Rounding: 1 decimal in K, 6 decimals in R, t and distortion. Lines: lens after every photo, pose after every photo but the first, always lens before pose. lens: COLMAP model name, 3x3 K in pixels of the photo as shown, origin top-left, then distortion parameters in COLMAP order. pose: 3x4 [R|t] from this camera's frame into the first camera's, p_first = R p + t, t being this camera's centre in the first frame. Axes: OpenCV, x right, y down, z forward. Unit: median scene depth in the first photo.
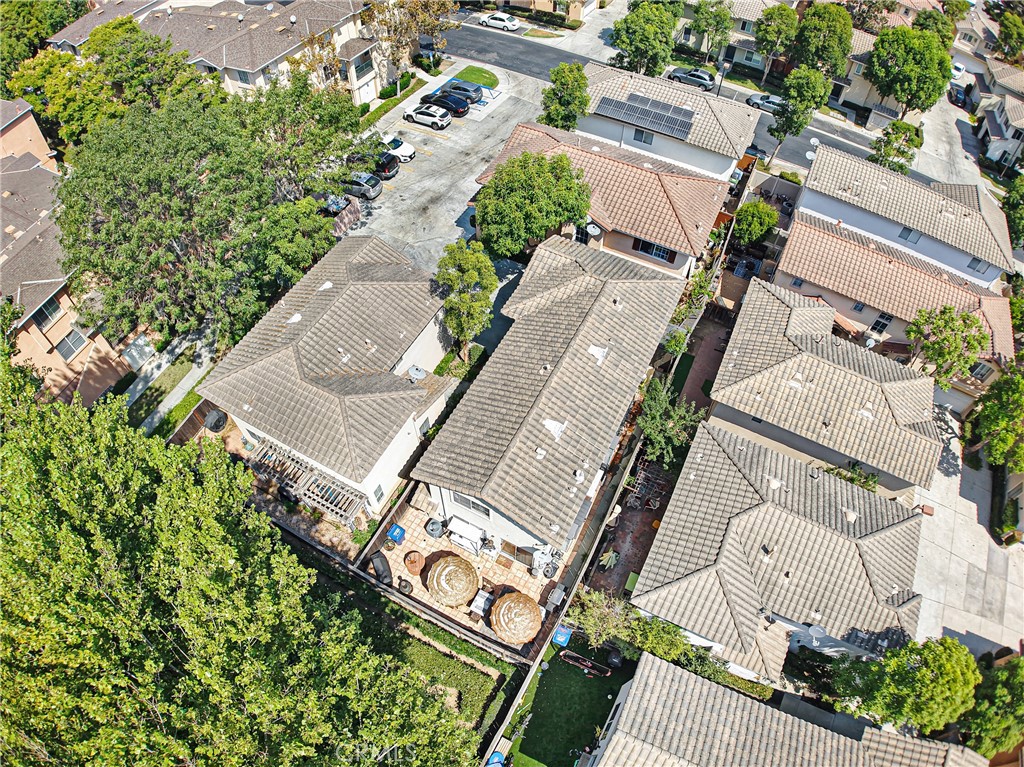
lens RADIAL K [[653.3, 0, 512.0], [0, 653.3, 383.5], [0, 0, 1]] dist [-0.157258, -0.000523]
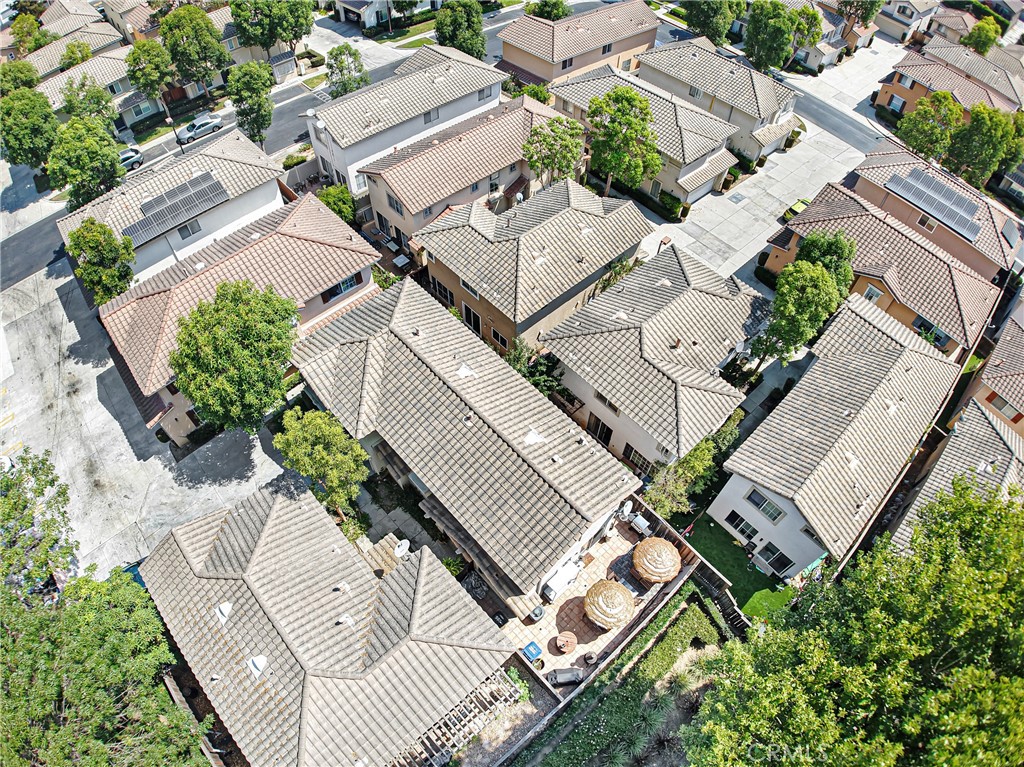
lens RADIAL K [[639.3, 0, 539.2], [0, 639.3, 380.8], [0, 0, 1]] dist [-0.149740, 0.000094]
pose [[0.323997, -0.769030, 0.551017, -0.303778], [0.742693, 0.567542, 0.355391, -0.242979], [-0.586031, 0.294091, 0.755035, 0.170934]]
